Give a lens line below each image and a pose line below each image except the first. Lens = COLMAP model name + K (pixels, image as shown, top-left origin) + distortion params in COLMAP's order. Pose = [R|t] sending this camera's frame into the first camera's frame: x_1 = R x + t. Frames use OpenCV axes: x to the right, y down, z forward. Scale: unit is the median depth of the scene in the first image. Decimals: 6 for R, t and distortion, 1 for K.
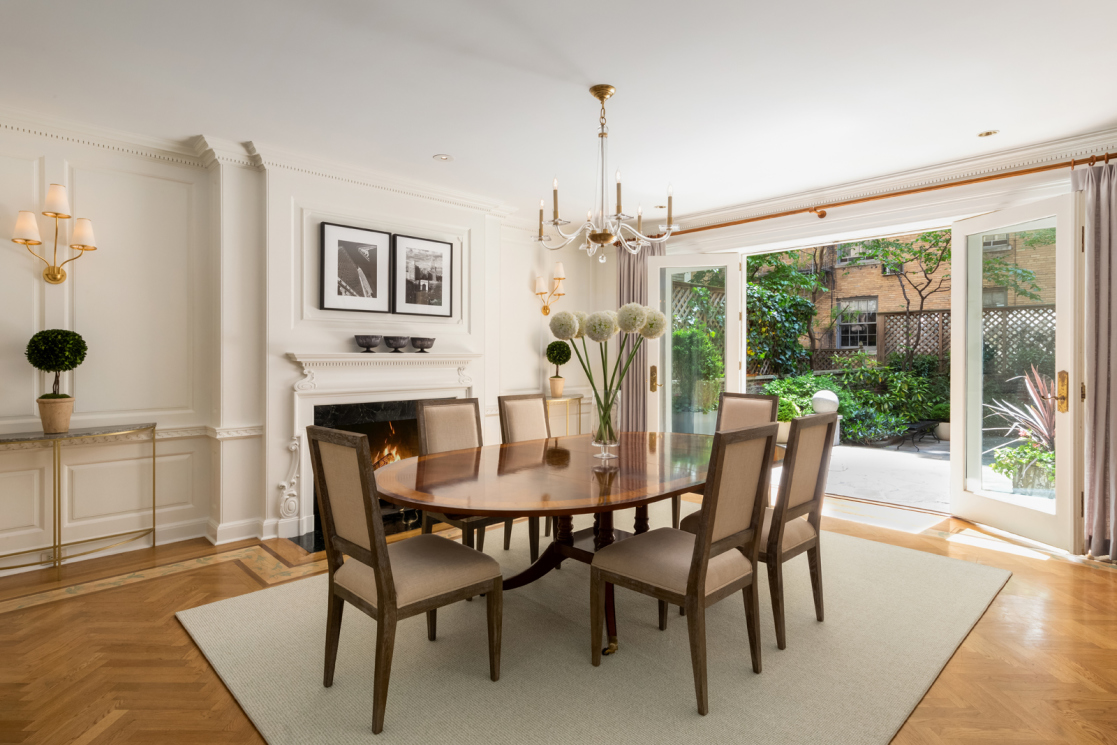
lens RADIAL K [[573.1, 0, 559.2], [0, 573.1, 366.6], [0, 0, 1]] dist [-0.001782, 0.000184]
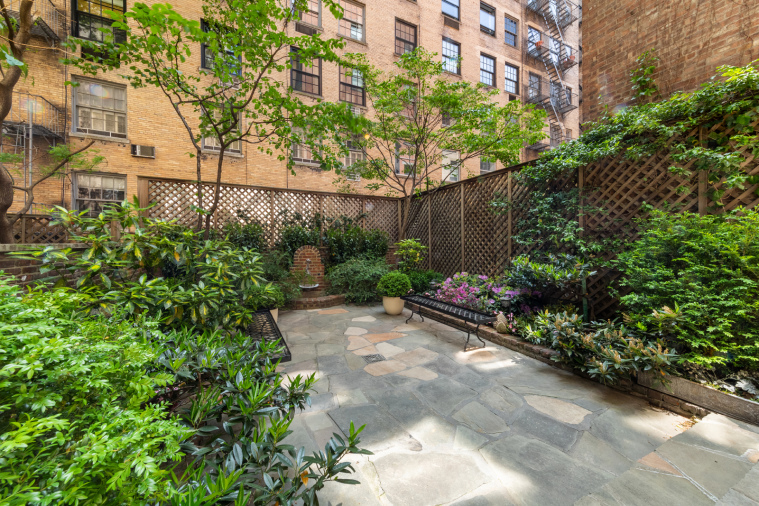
lens RADIAL K [[286.1, 0, 380.5], [0, 286.1, 248.8], [0, 0, 1]] dist [0.001004, 0.000056]
pose [[0.301575, -0.013079, 0.953353, 0.314048], [0.017096, 0.999819, 0.008308, 0.014215], [-0.953289, 0.013793, 0.301744, 0.638100]]
